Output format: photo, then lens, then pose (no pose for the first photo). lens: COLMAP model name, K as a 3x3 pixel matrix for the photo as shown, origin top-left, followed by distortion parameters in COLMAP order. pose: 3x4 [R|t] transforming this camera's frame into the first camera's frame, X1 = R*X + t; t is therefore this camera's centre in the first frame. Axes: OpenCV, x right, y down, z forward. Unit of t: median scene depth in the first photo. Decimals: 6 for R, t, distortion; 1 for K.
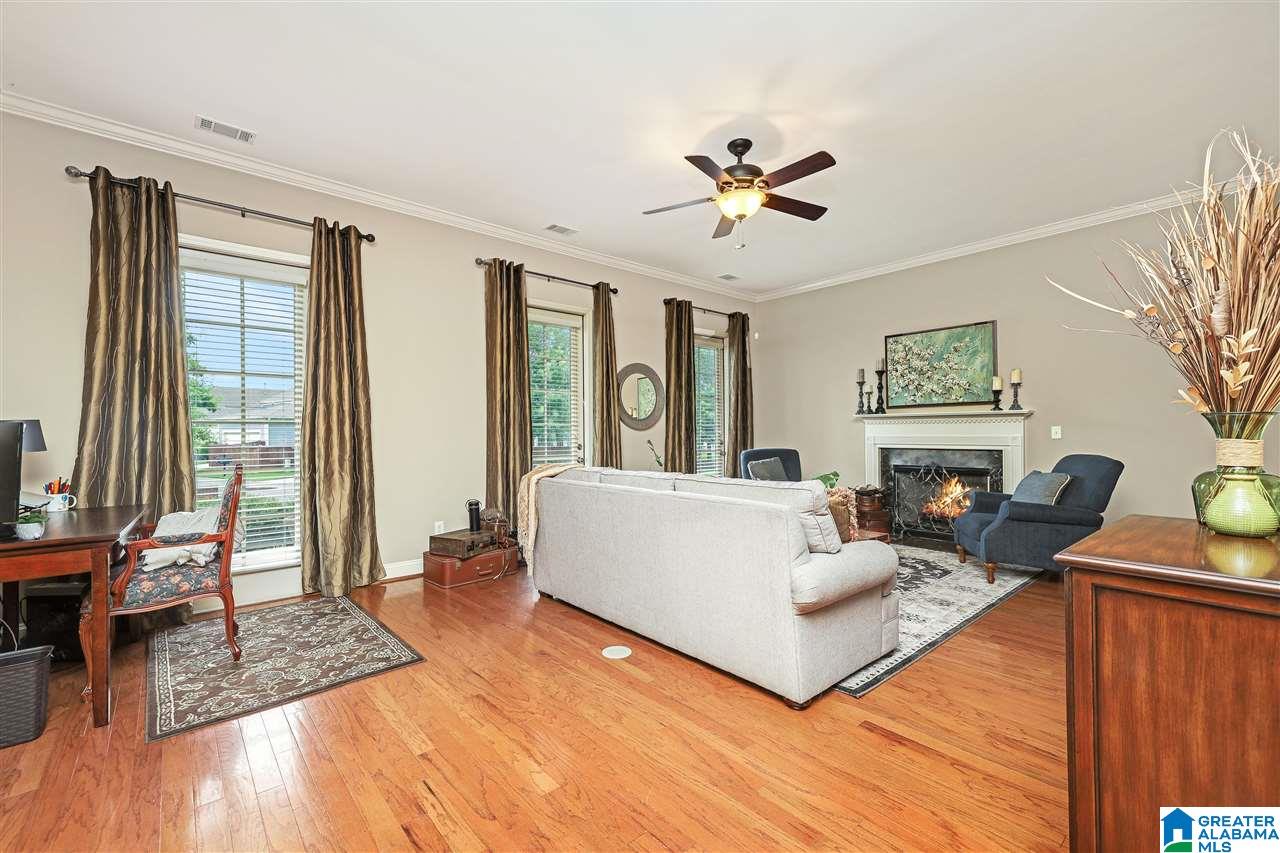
lens RADIAL K [[539.5, 0, 636.3], [0, 539.5, 425.9], [0, 0, 1]] dist [0.009178, -0.000117]
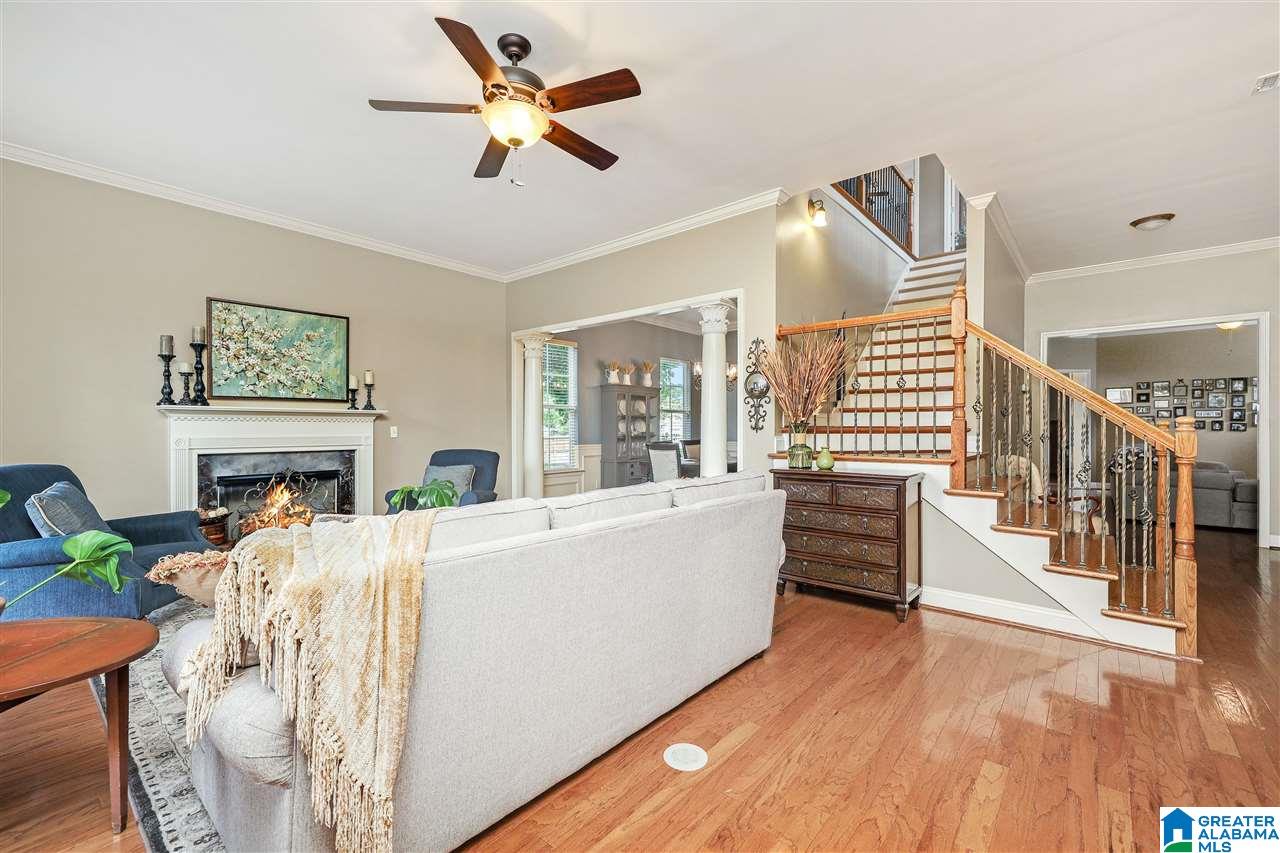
lens RADIAL K [[539.5, 0, 634.4], [0, 539.5, 430.0], [0, 0, 1]] dist [0.009178, -0.000117]
pose [[-0.143142, 0.002969, 0.989698, -0.353632], [-0.010307, 0.999937, -0.004491, 0.007115], [-0.989649, -0.010844, -0.143102, 0.589846]]
